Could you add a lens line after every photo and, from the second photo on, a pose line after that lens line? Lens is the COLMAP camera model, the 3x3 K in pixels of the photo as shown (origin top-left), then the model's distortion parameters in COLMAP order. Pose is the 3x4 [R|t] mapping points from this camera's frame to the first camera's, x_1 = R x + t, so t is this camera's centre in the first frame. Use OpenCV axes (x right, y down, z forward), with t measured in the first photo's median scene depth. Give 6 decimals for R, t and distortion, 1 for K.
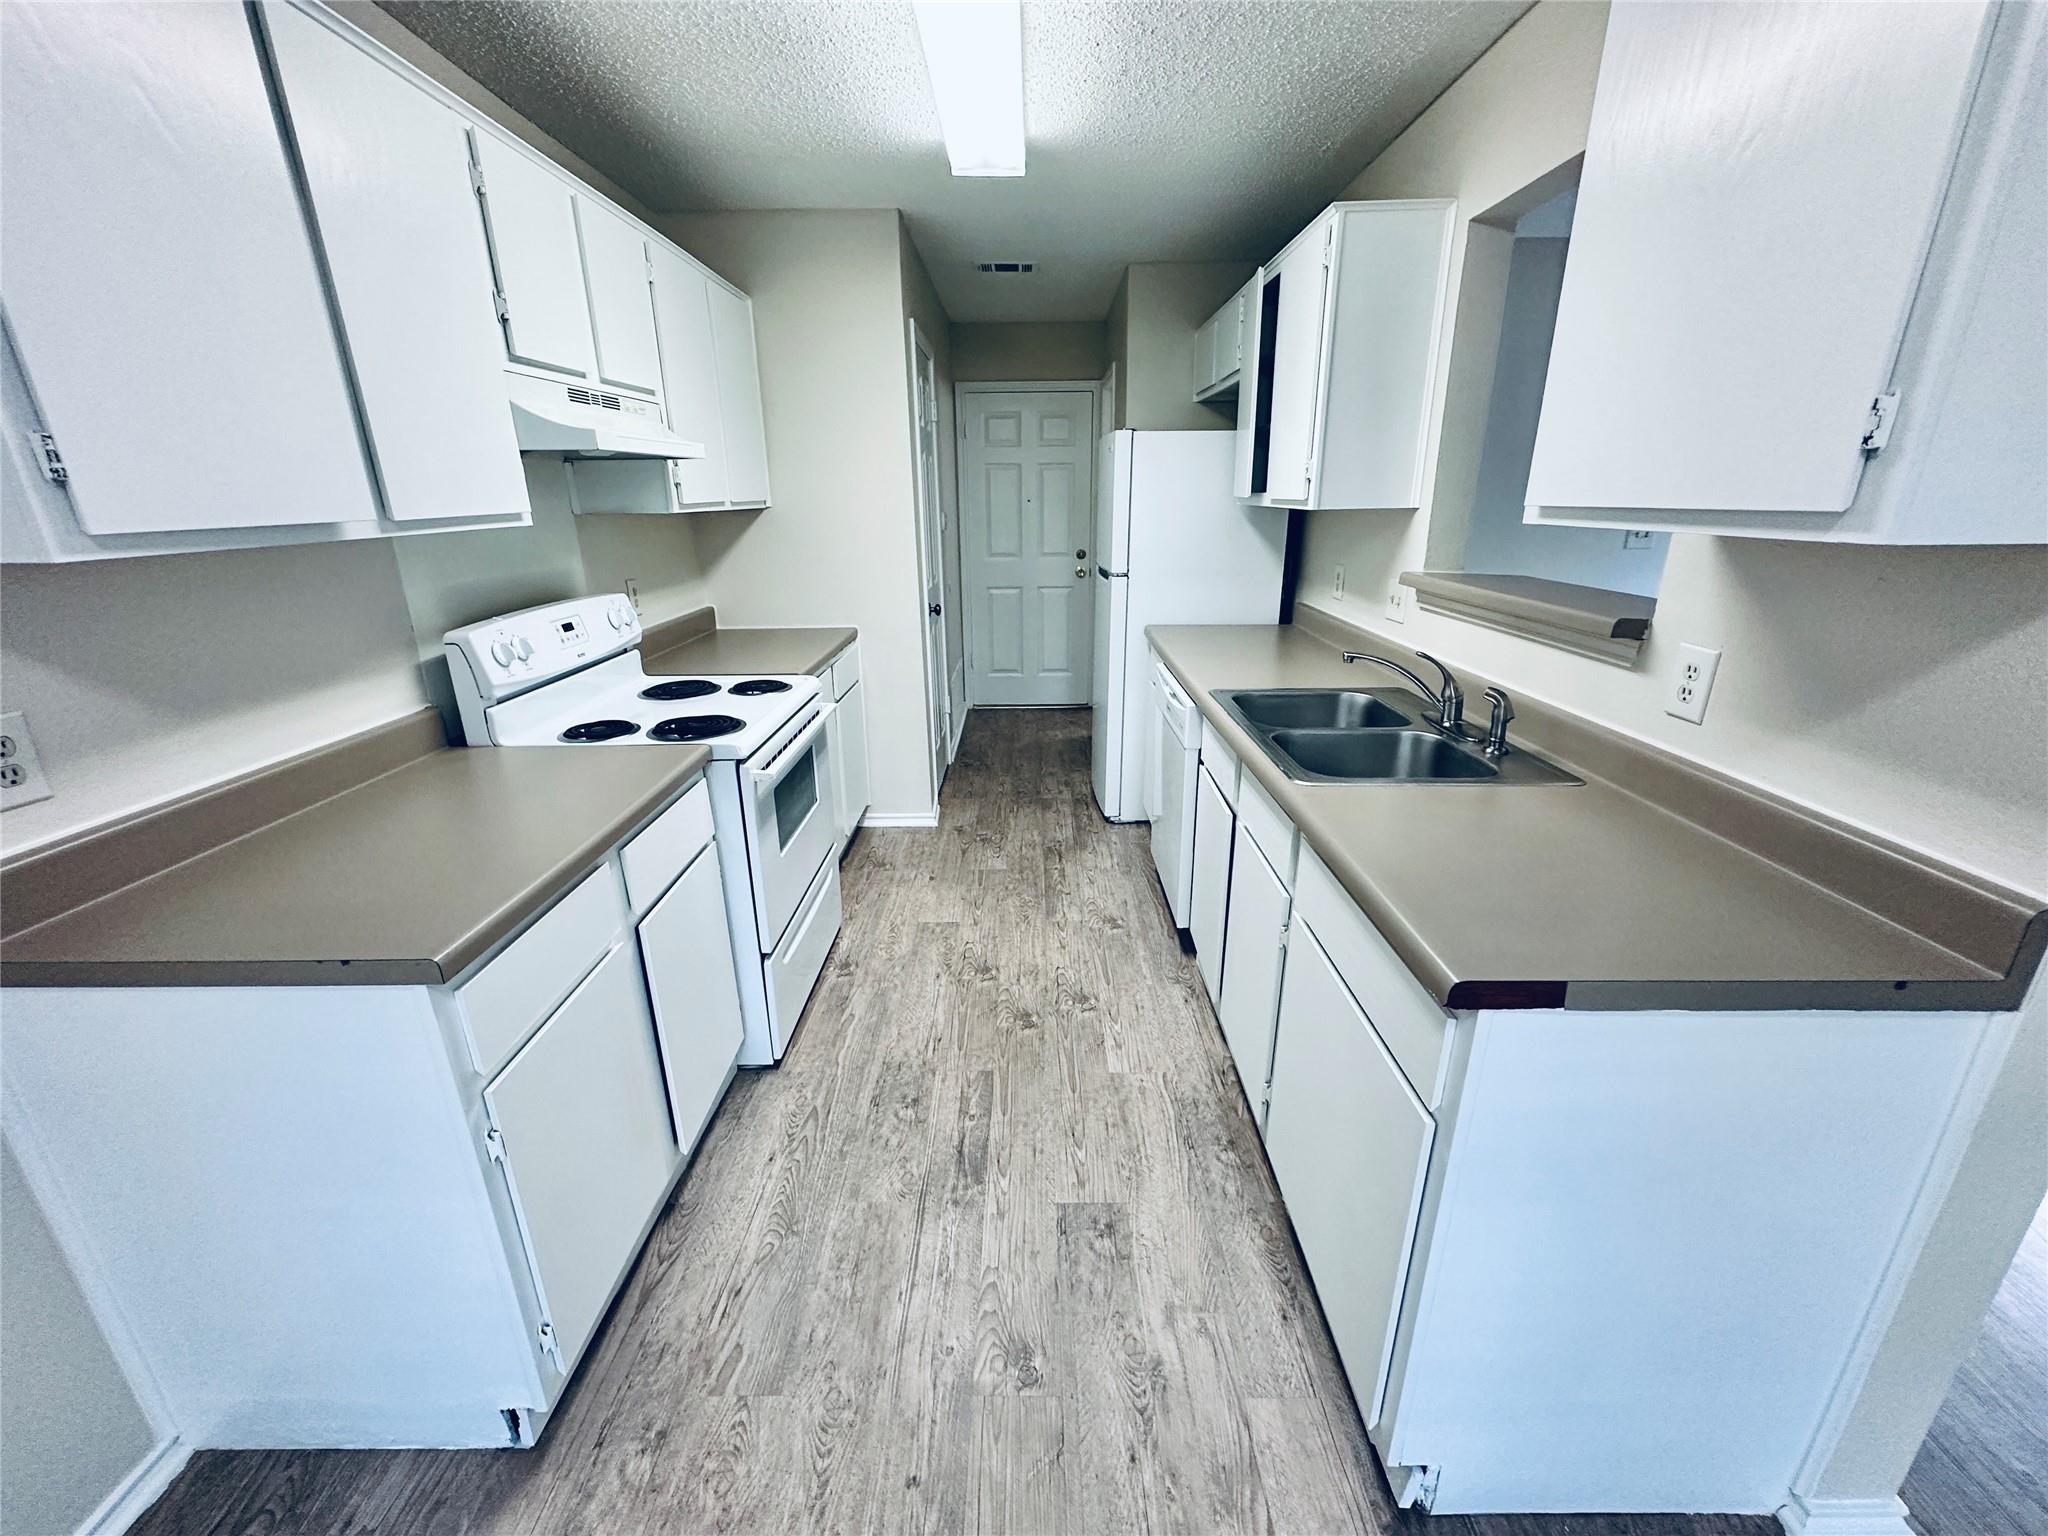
lens RADIAL K [[816.5, 0, 1022.3], [0, 816.5, 766.9], [0, 0, 1]] dist [-0.003519, 0.001189]
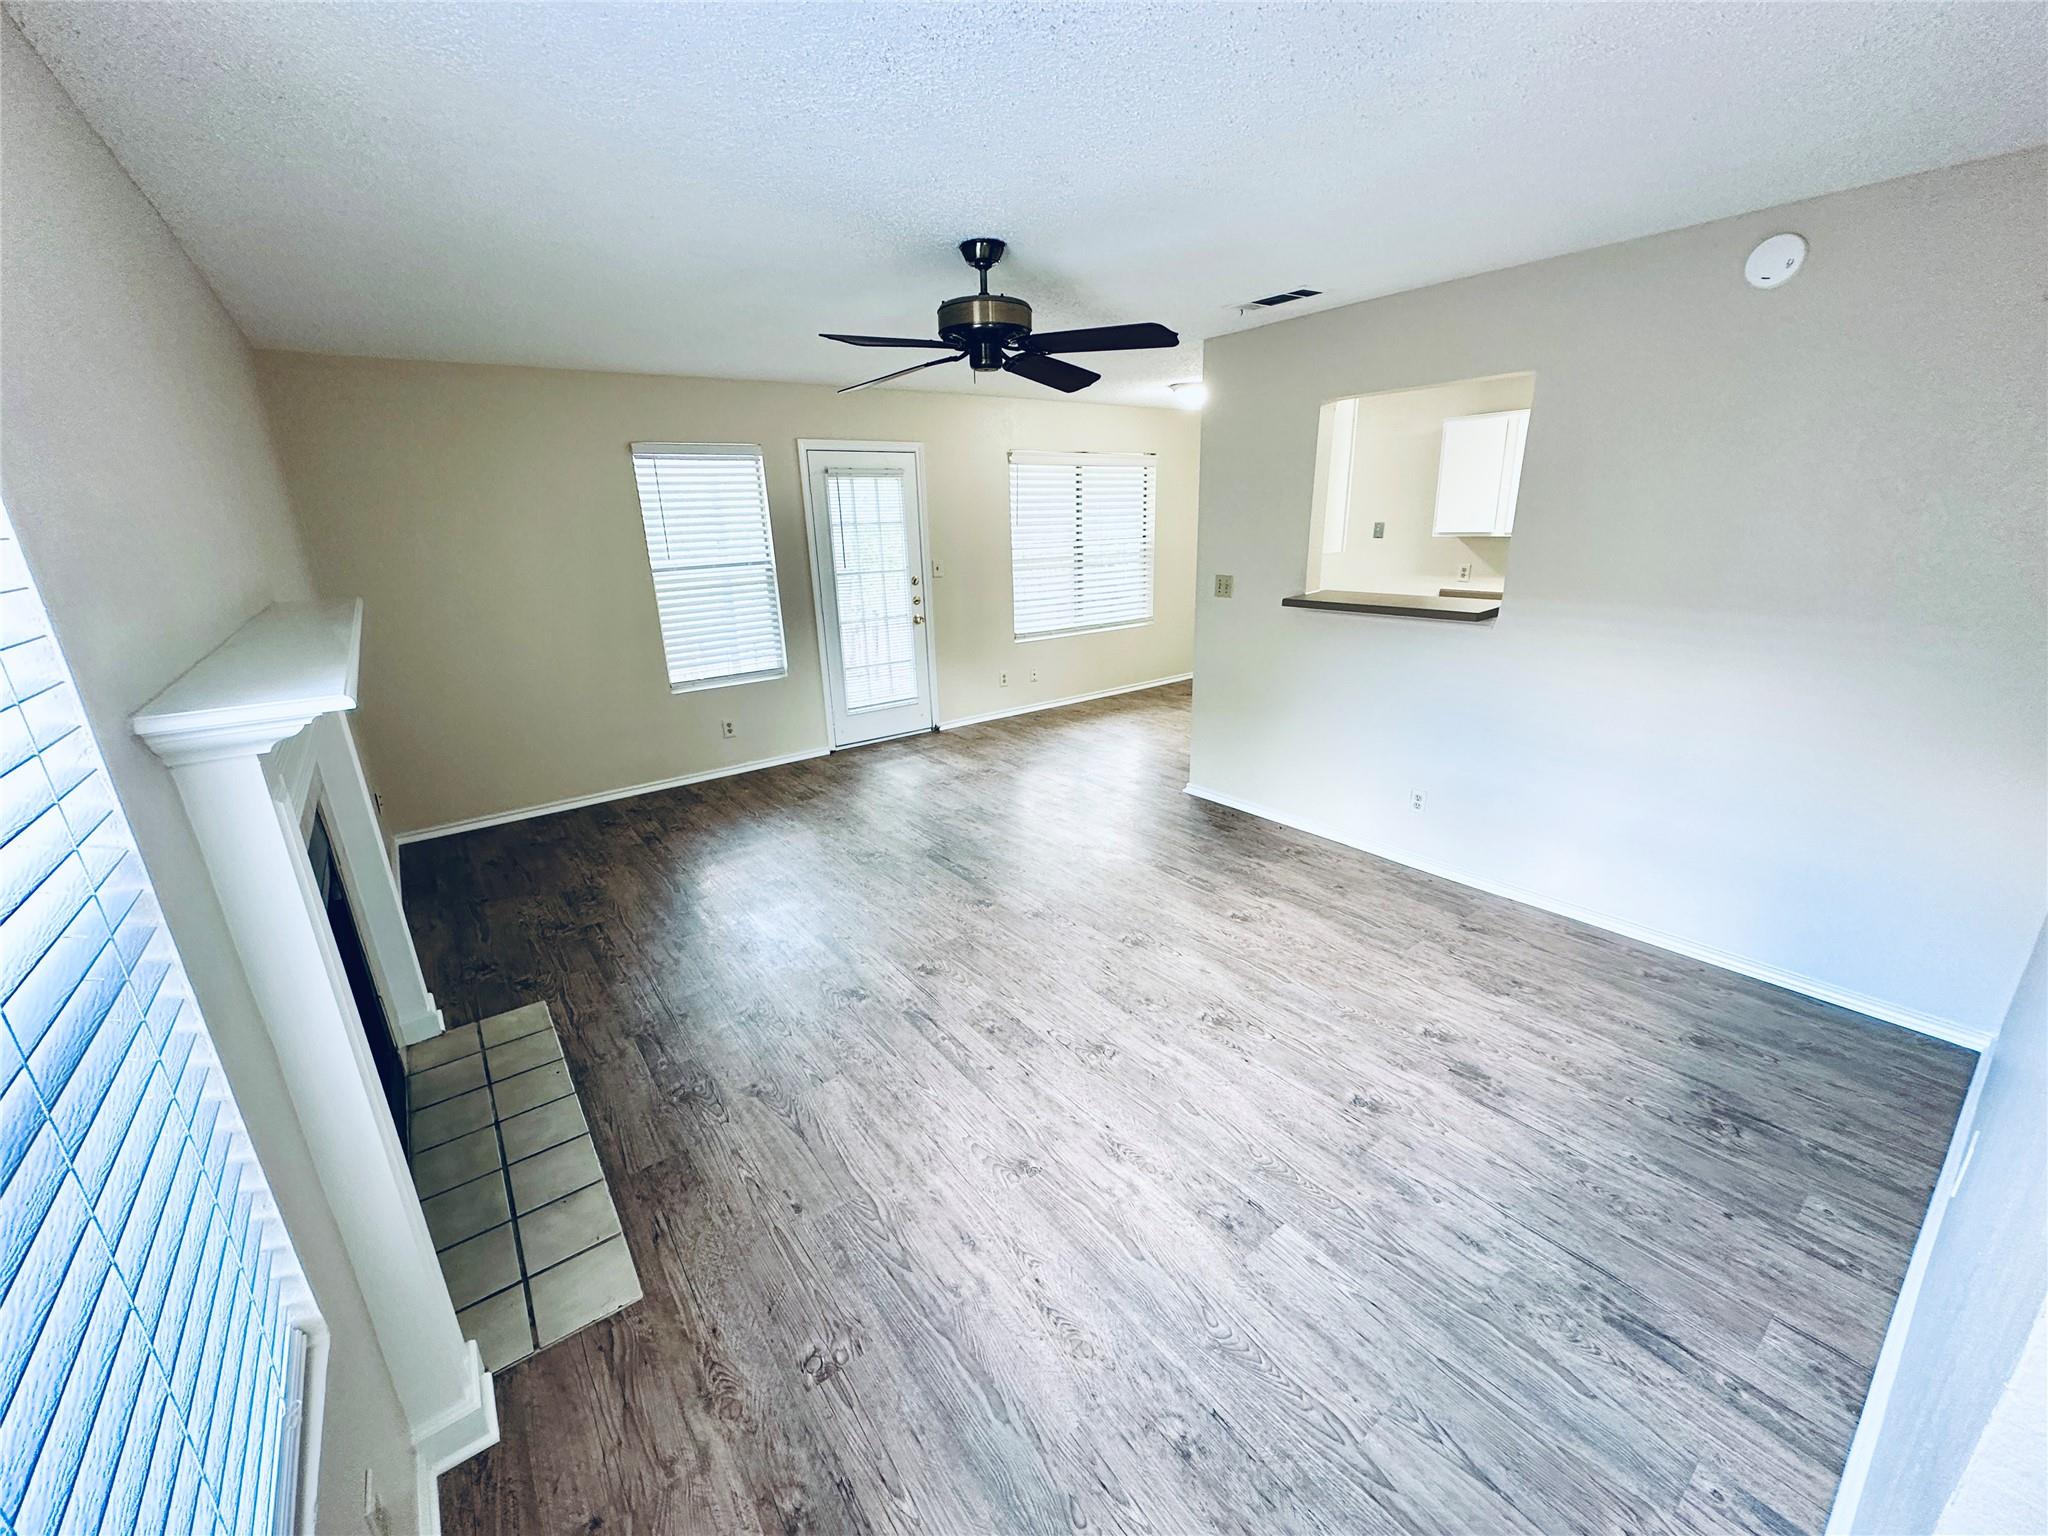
lens RADIAL K [[816.5, 0, 1022.8], [0, 816.5, 765.6], [0, 0, 1]] dist [-0.003519, 0.001189]
pose [[-0.790138, 0.215147, -0.573929, 1.933679], [-0.158791, 0.832549, 0.530705, -0.588353], [0.592003, 0.510465, -0.623665, 1.435295]]
